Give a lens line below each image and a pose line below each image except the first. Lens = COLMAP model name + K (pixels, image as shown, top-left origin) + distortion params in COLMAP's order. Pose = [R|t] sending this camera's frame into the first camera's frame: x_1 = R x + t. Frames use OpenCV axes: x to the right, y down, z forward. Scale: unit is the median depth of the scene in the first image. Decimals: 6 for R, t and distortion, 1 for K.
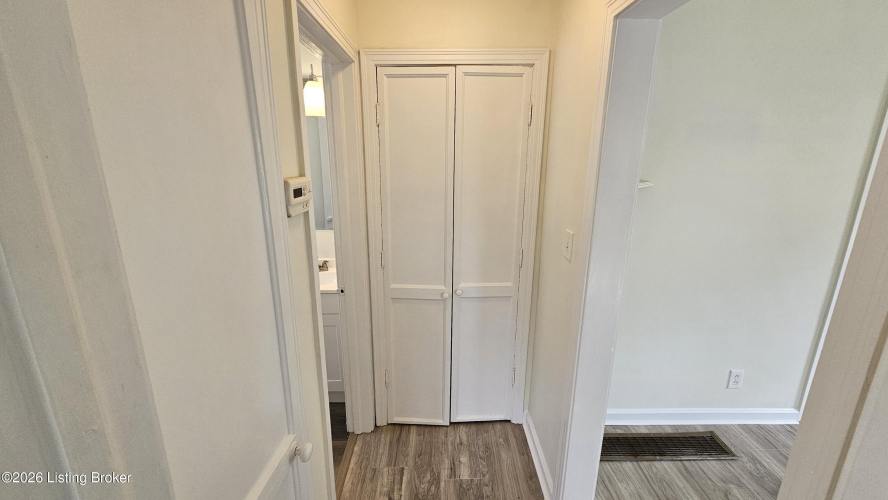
lens RADIAL K [[363.2, 0, 442.8], [0, 363.2, 247.4], [0, 0, 1]] dist [0.000631, -0.000102]
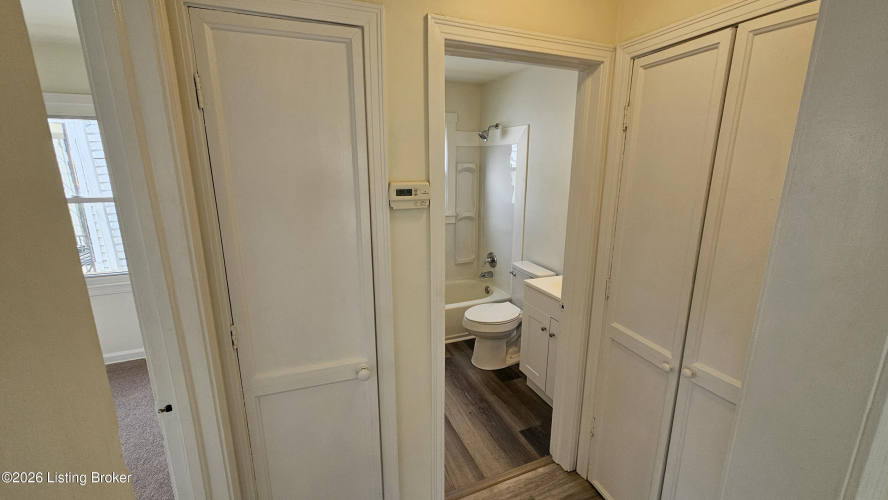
lens RADIAL K [[363.2, 0, 446.8], [0, 363.2, 249.4], [0, 0, 1]] dist [0.000631, -0.000102]
pose [[0.372535, 0.207602, -0.904499, 0.434562], [-0.233467, 0.964275, 0.125165, -0.073011], [0.898171, 0.164542, 0.407694, 0.304693]]
